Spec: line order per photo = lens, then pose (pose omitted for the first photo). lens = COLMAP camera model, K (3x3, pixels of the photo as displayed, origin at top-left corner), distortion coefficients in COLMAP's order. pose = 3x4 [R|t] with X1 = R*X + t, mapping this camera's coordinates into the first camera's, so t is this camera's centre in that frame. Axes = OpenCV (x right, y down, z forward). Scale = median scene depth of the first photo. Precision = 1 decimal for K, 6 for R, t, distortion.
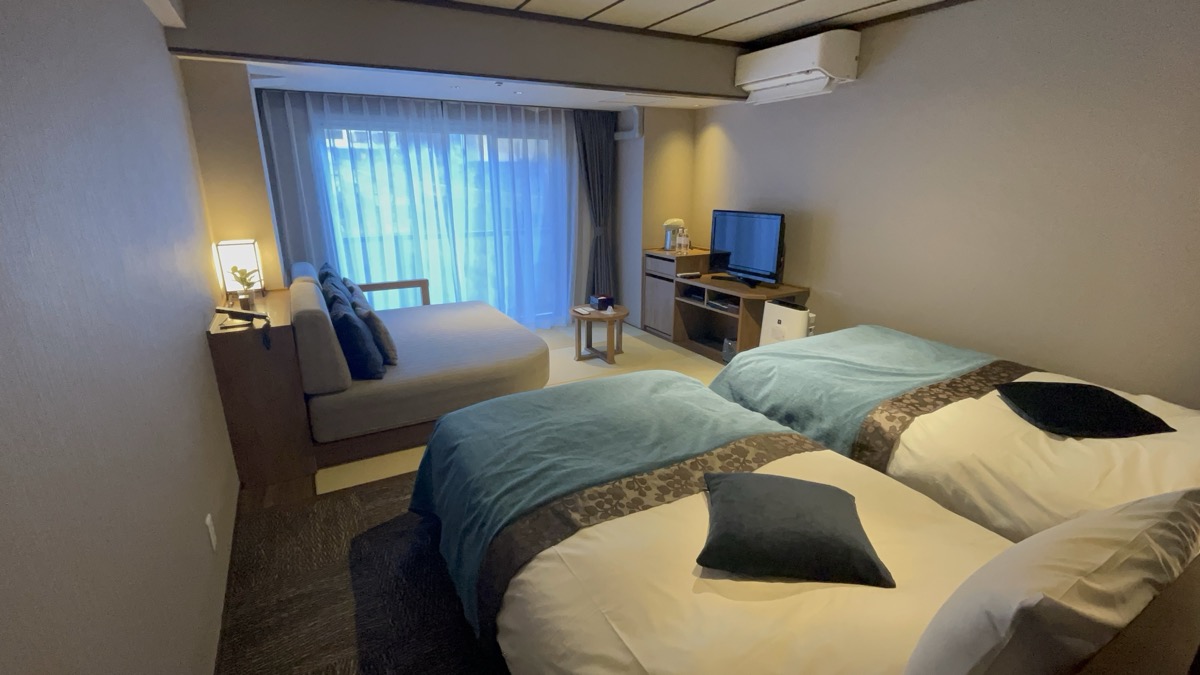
lens RADIAL K [[537.7, 0, 600.0], [0, 537.7, 337.5], [0, 0, 1]] dist [0.000514, -0.000019]
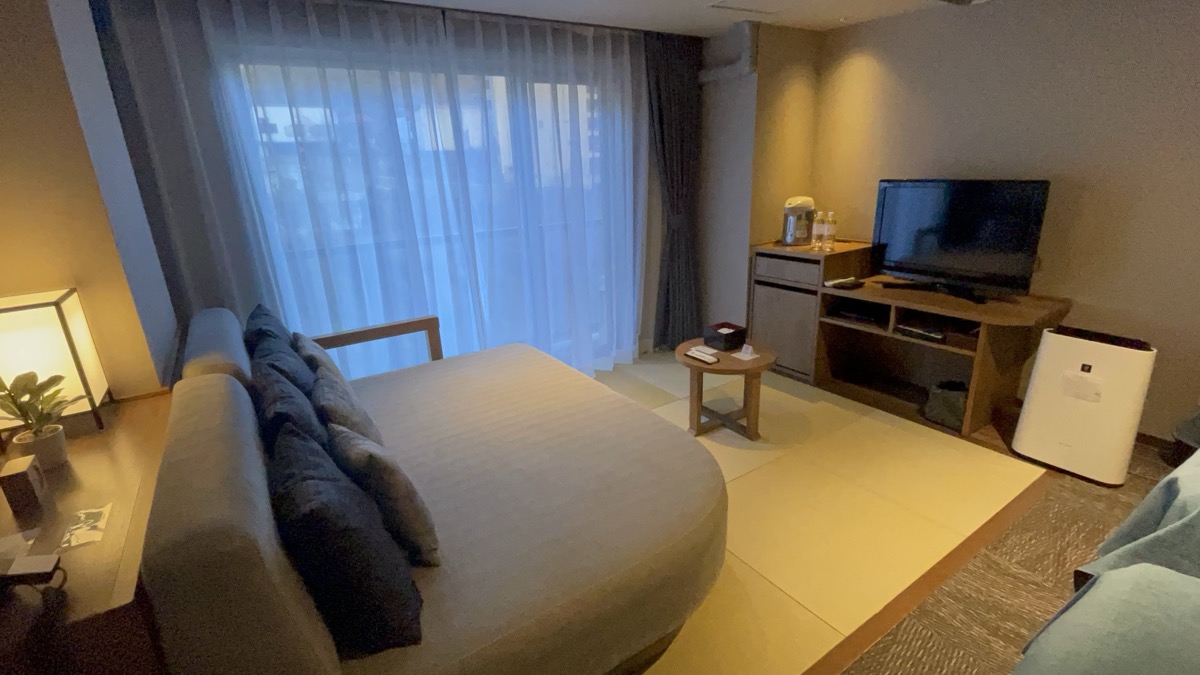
lens RADIAL K [[554.4, 0, 600.0], [0, 554.4, 337.5], [0, 0, 1]] dist [-0.019083, 0.000108]
pose [[0.995936, -0.063493, 0.063877, -0.173893], [0.062162, 0.997810, 0.022615, -0.085223], [-0.065173, -0.018552, 0.997702, 0.362145]]
